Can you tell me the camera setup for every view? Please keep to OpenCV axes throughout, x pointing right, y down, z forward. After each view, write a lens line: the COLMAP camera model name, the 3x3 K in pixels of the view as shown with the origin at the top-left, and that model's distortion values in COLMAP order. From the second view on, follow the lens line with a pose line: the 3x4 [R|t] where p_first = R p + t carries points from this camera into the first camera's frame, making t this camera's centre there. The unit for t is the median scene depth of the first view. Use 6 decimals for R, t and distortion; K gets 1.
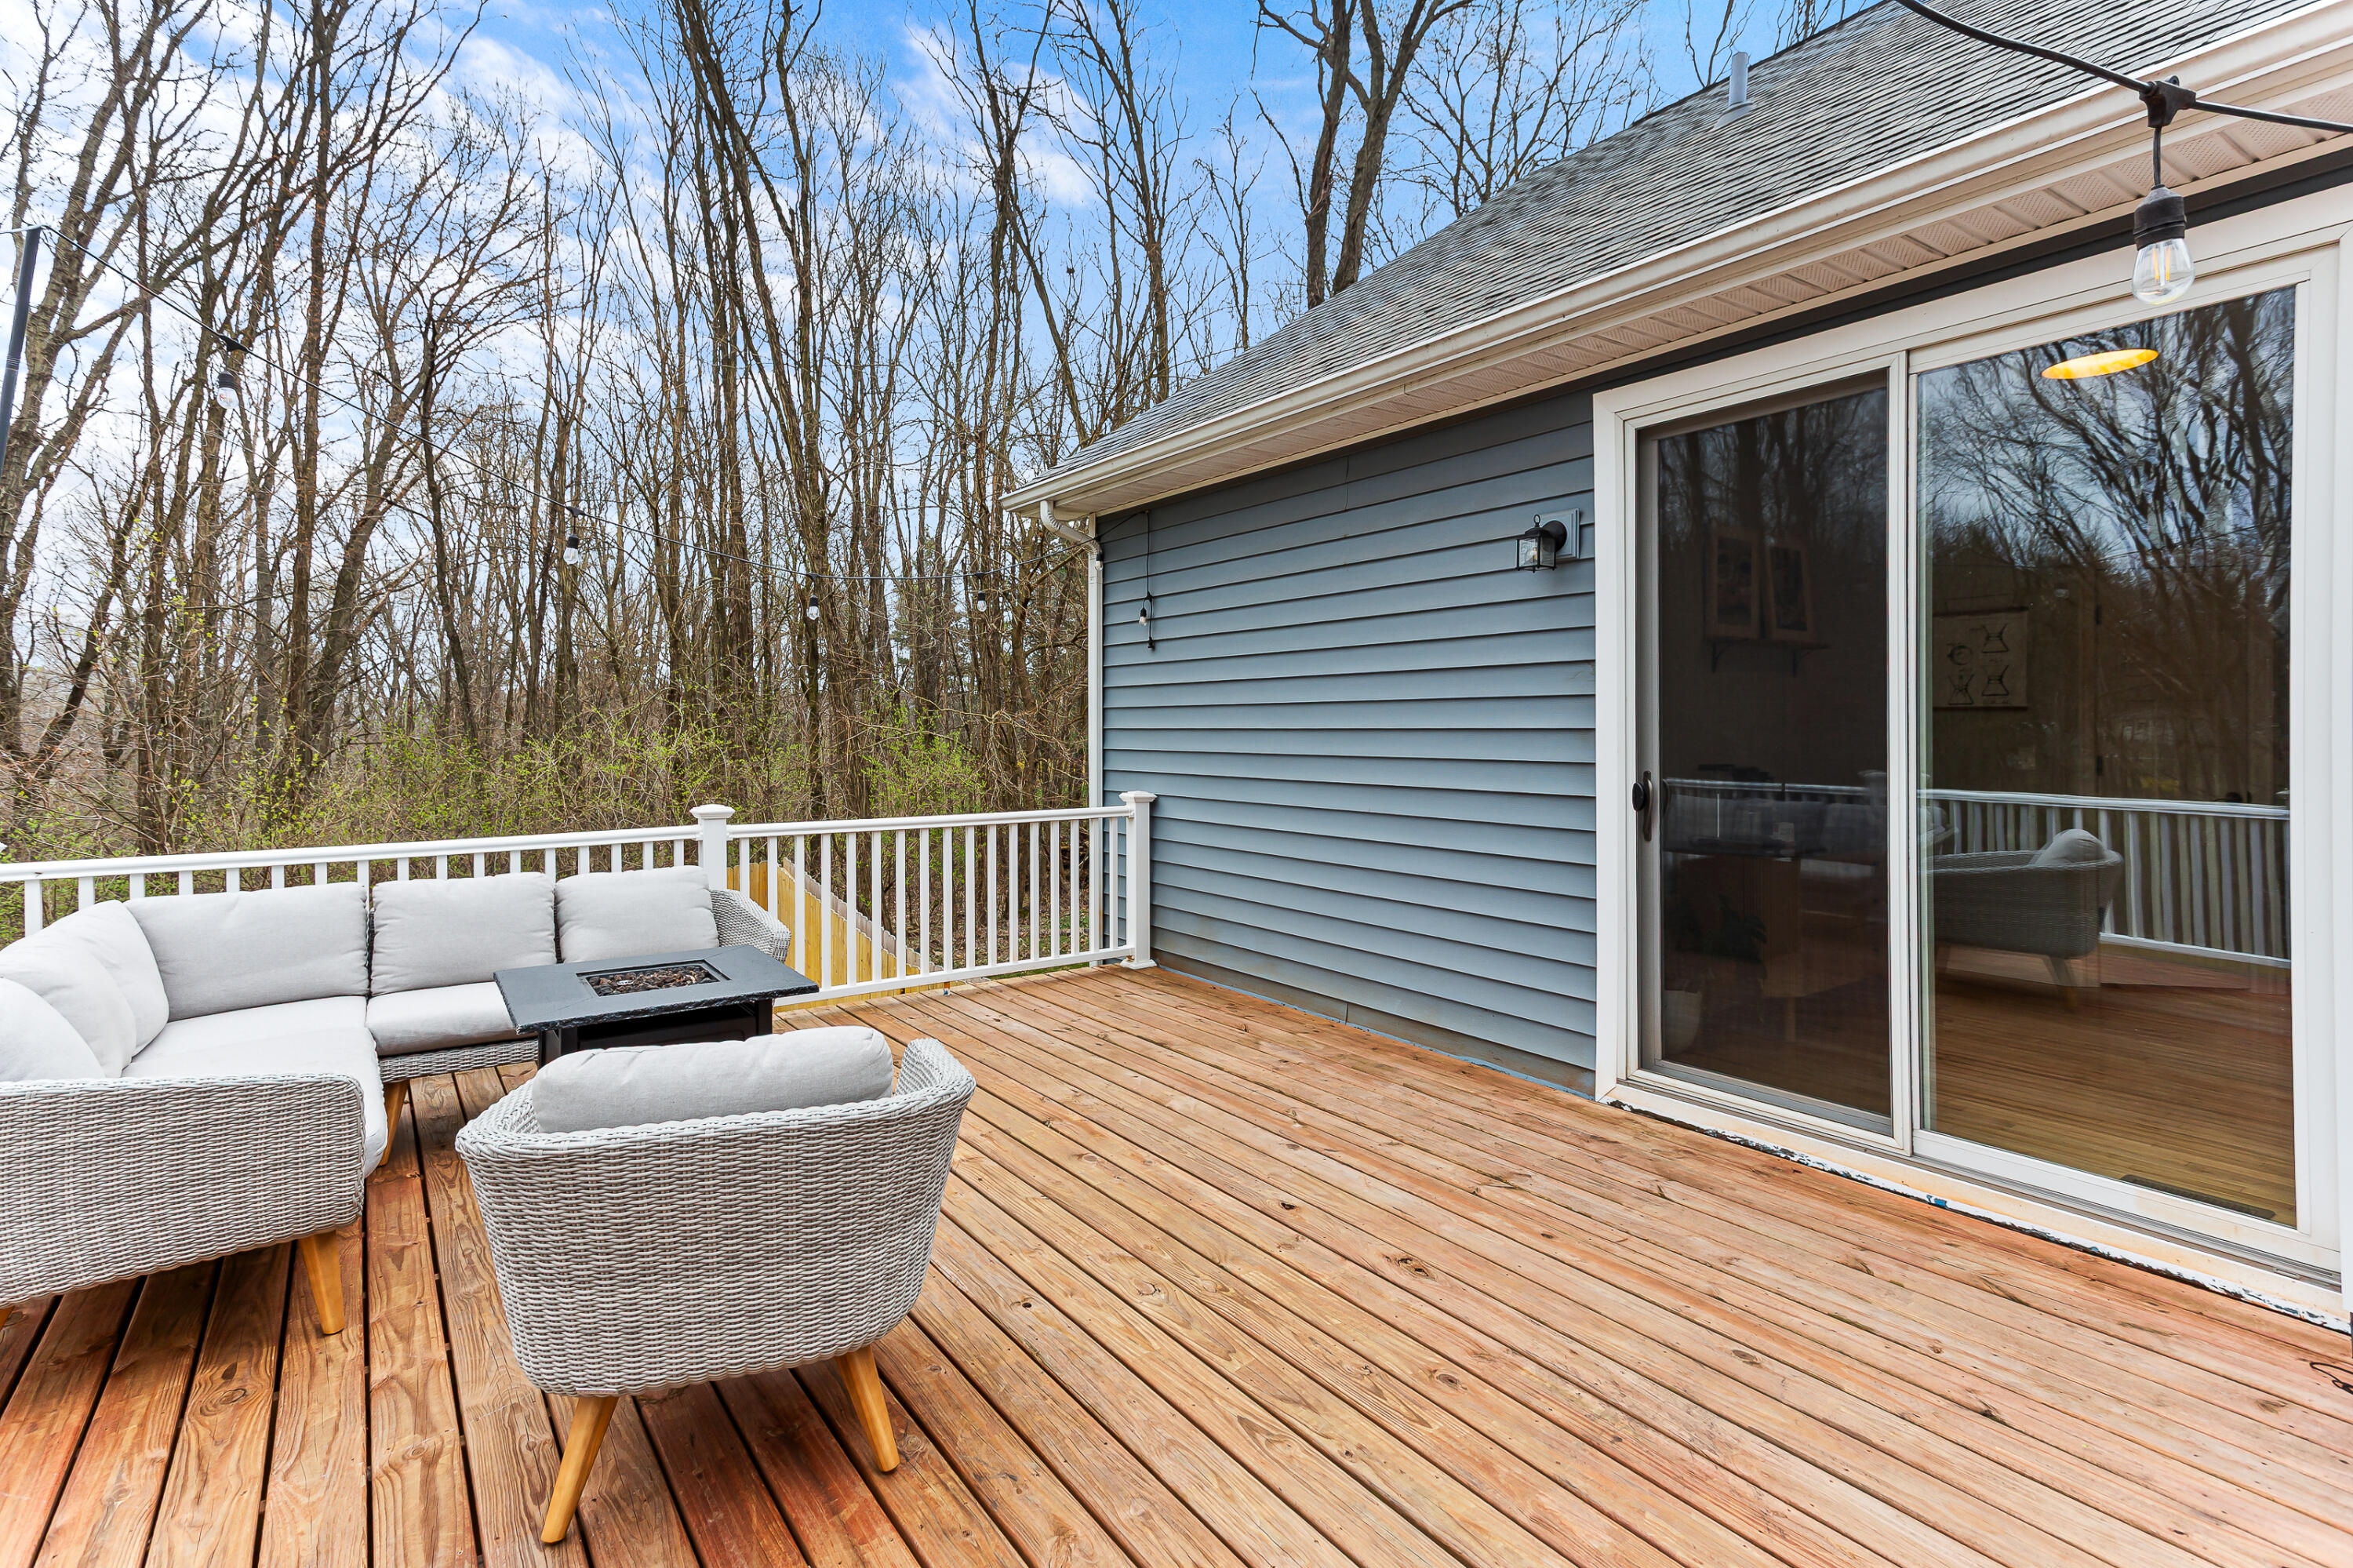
lens RADIAL K [[1113.8, 0, 1169.6], [0, 1113.8, 766.4], [0, 0, 1]] dist [0.032406, 0.001214]
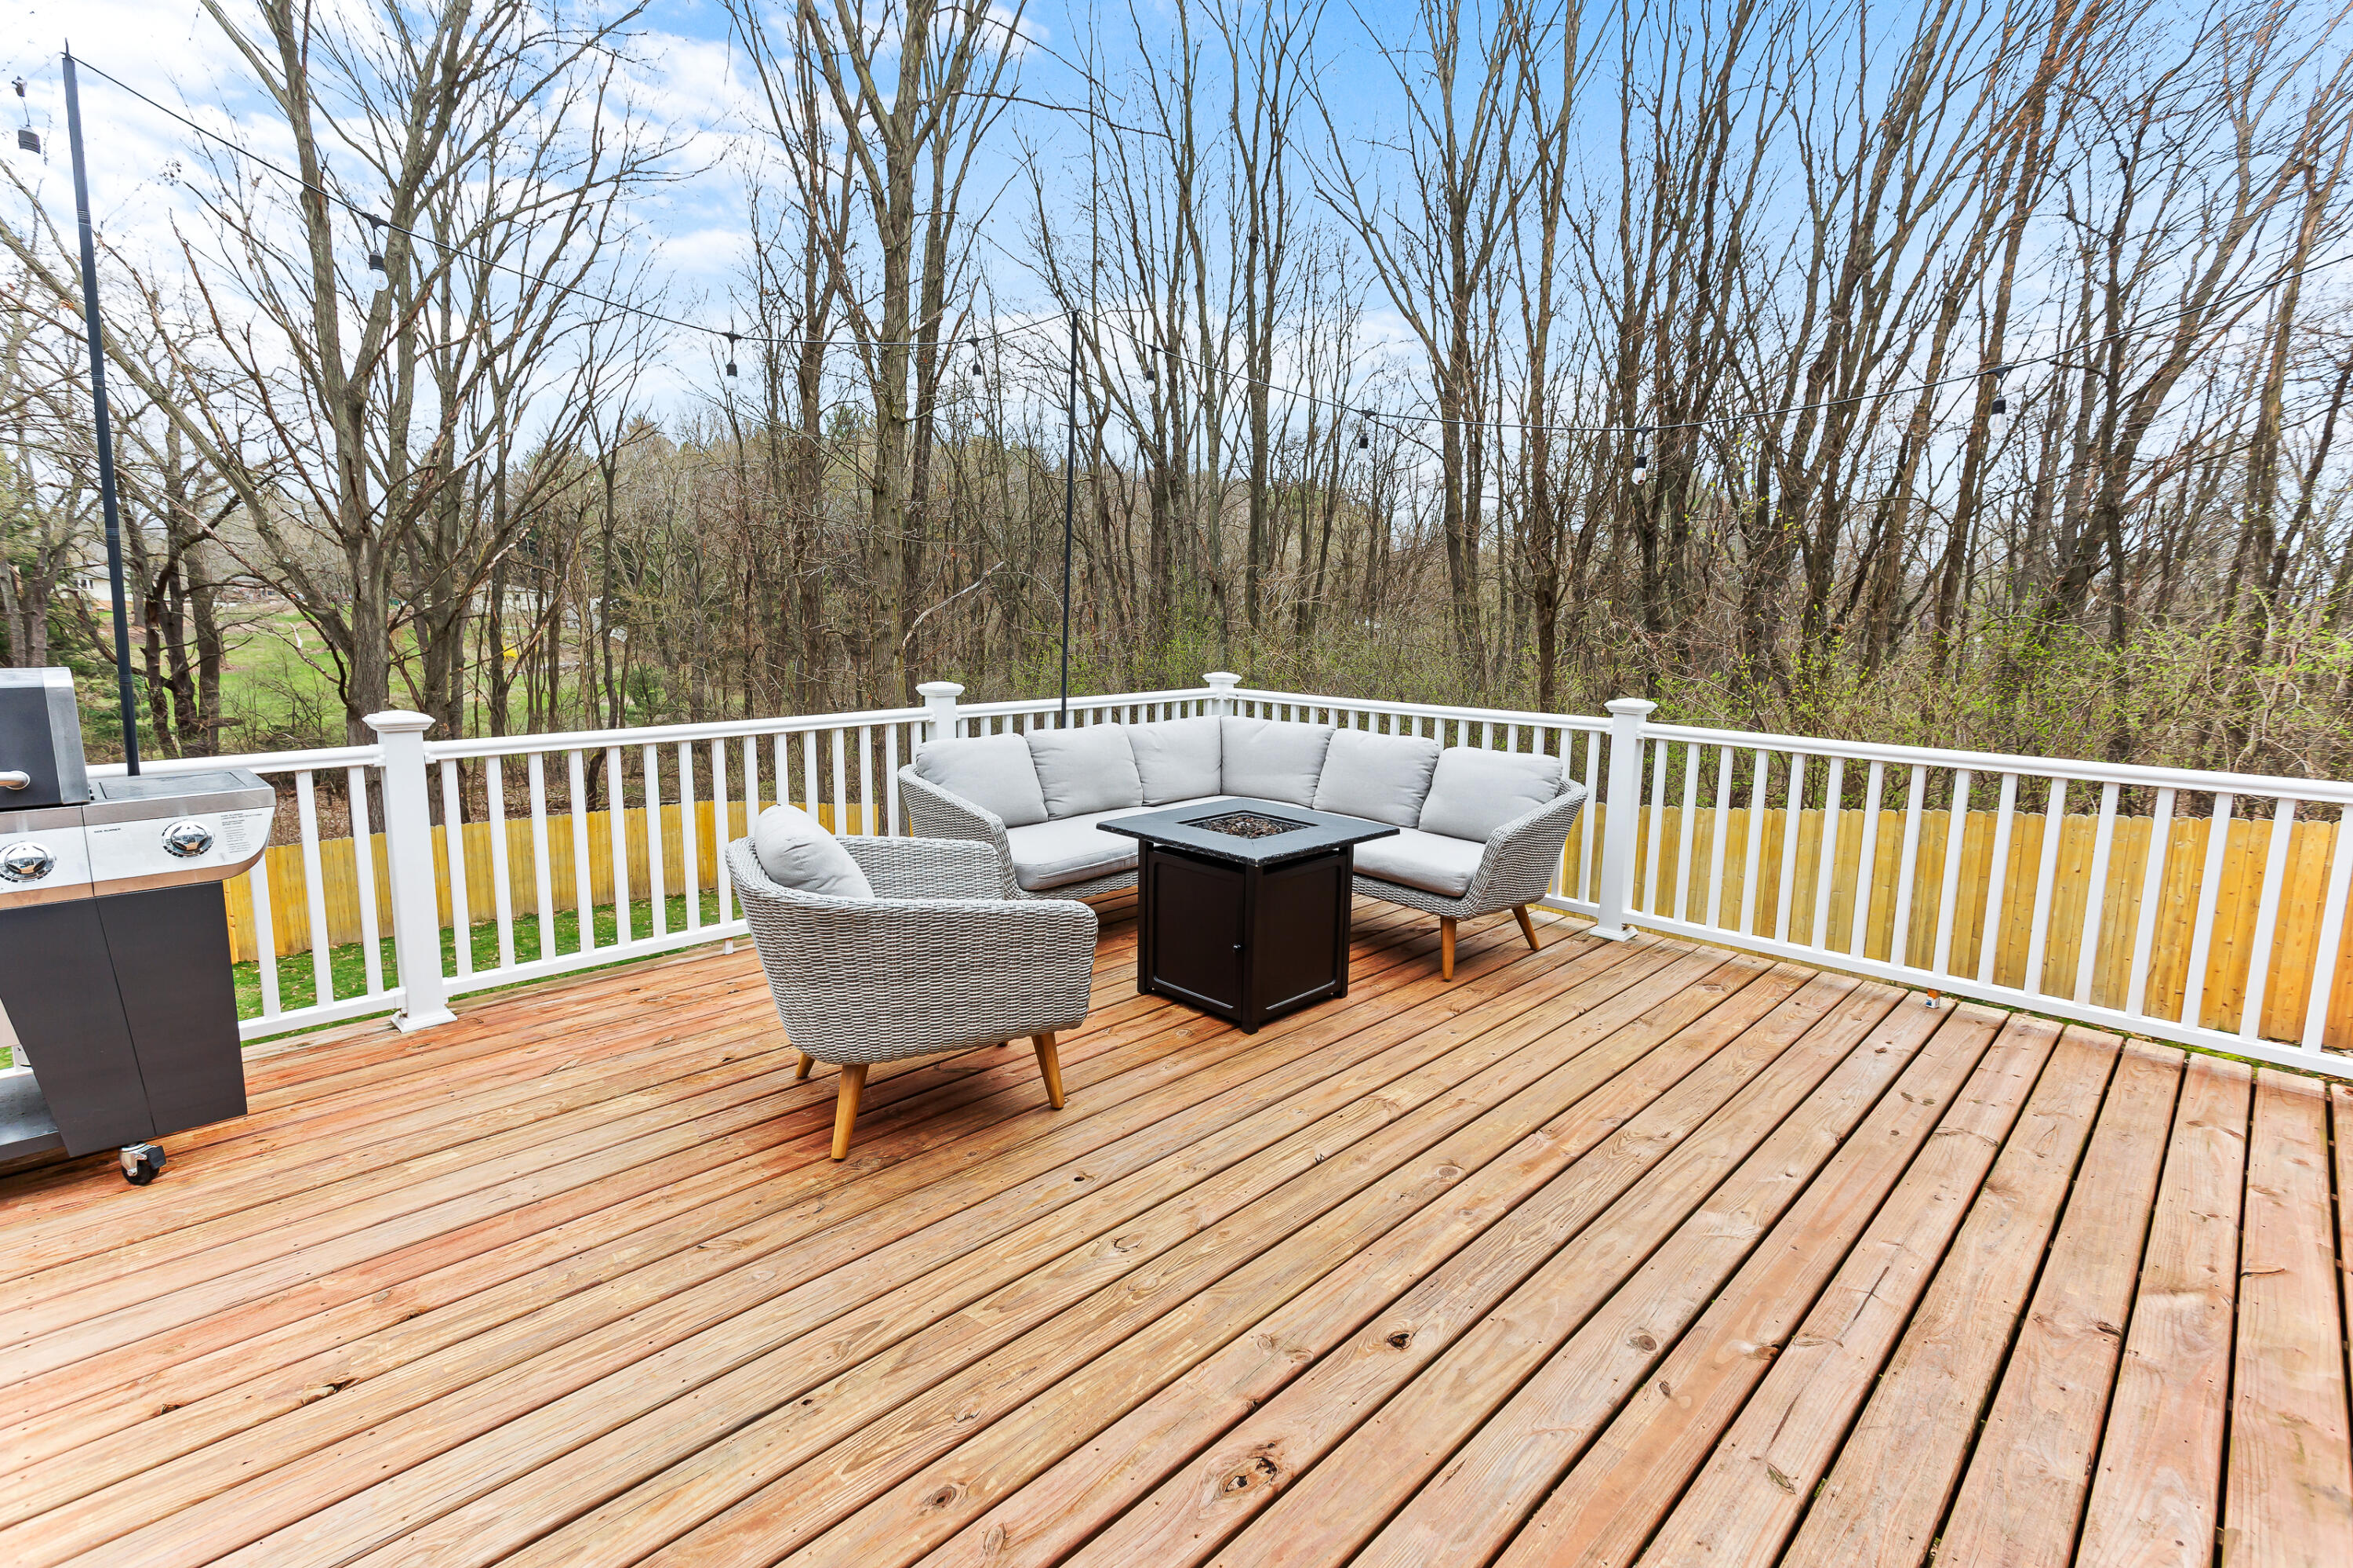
lens RADIAL K [[1113.8, 0, 1169.6], [0, 1113.8, 766.4], [0, 0, 1]] dist [0.032406, 0.001214]
pose [[0.175878, 0.145990, -0.973526, 0.681226], [-0.053514, 0.988898, 0.138628, -0.027782], [0.982956, 0.027716, 0.181738, 0.737829]]
